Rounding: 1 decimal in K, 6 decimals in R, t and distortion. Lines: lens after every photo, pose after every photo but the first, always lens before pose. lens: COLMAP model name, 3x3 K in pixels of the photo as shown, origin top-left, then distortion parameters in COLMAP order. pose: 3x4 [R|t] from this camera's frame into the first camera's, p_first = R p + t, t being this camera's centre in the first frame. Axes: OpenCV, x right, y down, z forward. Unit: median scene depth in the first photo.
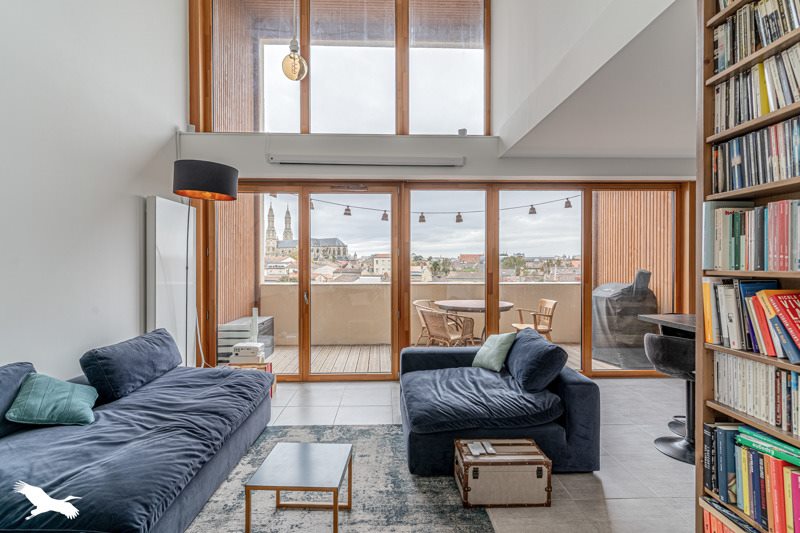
lens RADIAL K [[387.4, 0, 399.0], [0, 387.4, 251.6], [0, 0, 1]] dist [-0.000393, -0.000833]
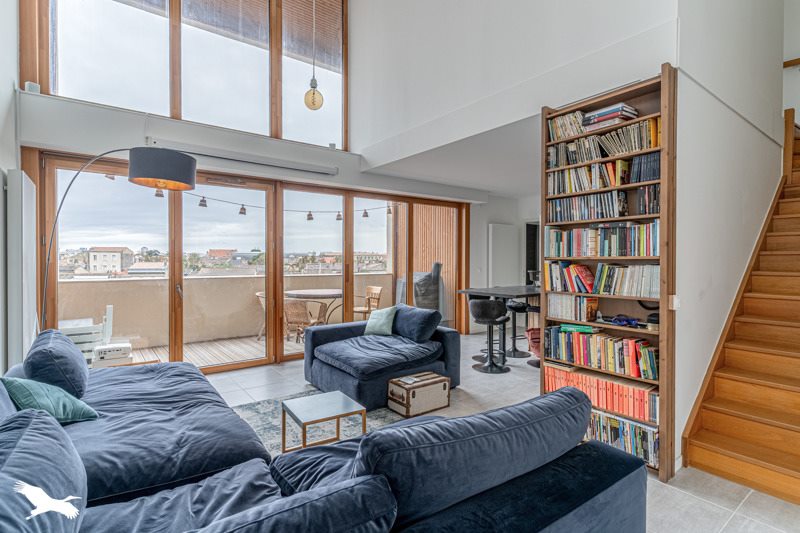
lens RADIAL K [[404.6, 0, 388.0], [0, 404.6, 242.1], [0, 0, 1]] dist [-0.001702, -0.000310]
pose [[0.820396, 0.027078, 0.571155, -0.684532], [-0.019258, 0.999620, -0.019729, 0.013618], [-0.571472, 0.005187, 0.820605, -0.199909]]
